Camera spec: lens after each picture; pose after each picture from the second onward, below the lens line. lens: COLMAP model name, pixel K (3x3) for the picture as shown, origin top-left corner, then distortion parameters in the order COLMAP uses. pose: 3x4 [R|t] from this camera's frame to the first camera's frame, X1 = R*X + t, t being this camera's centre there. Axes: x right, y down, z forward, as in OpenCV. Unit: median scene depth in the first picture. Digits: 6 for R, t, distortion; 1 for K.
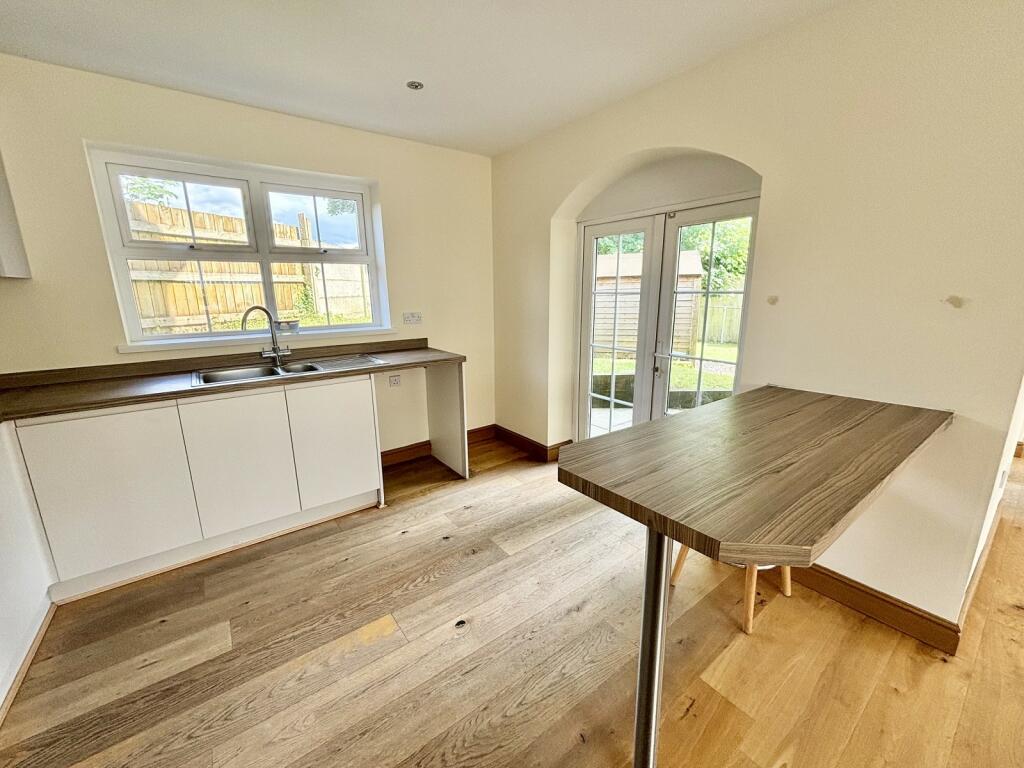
lens RADIAL K [[413.1, 0, 510.3], [0, 413.1, 382.5], [0, 0, 1]] dist [-0.011295, 0.006804]
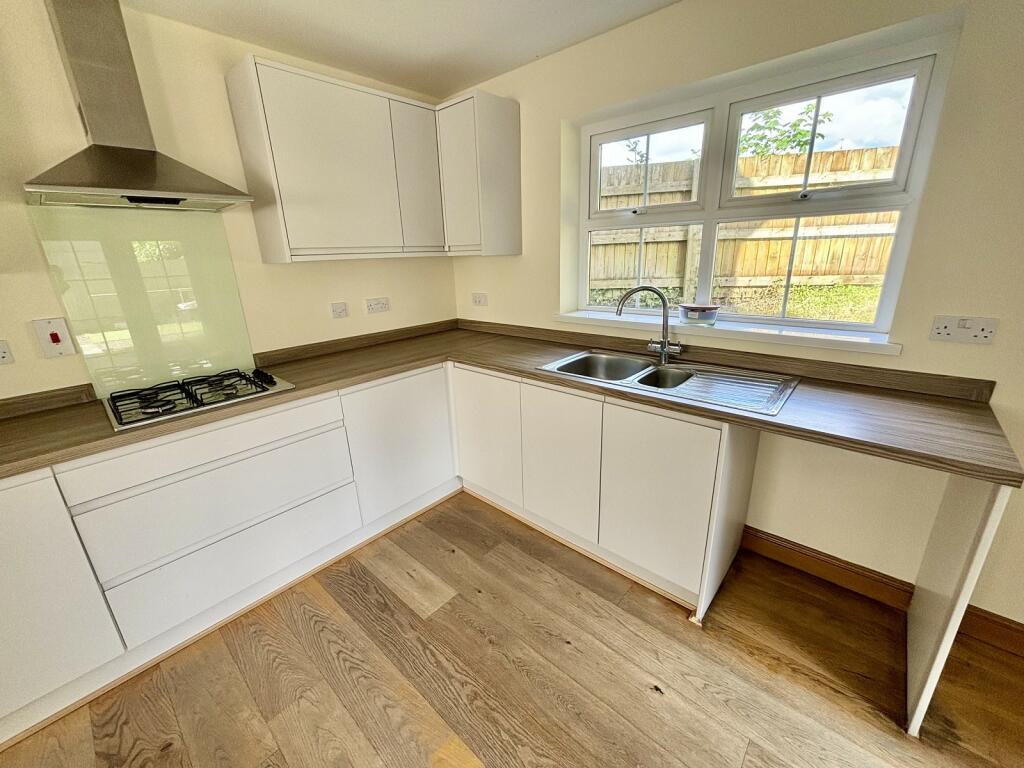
lens RADIAL K [[413.1, 0, 510.3], [0, 413.1, 382.5], [0, 0, 1]] dist [-0.011295, 0.006804]
pose [[0.195977, 0.300375, -0.933471, 0.119230], [-0.186054, 0.946029, 0.265355, -0.169885], [0.962796, 0.121672, 0.241286, 0.575506]]
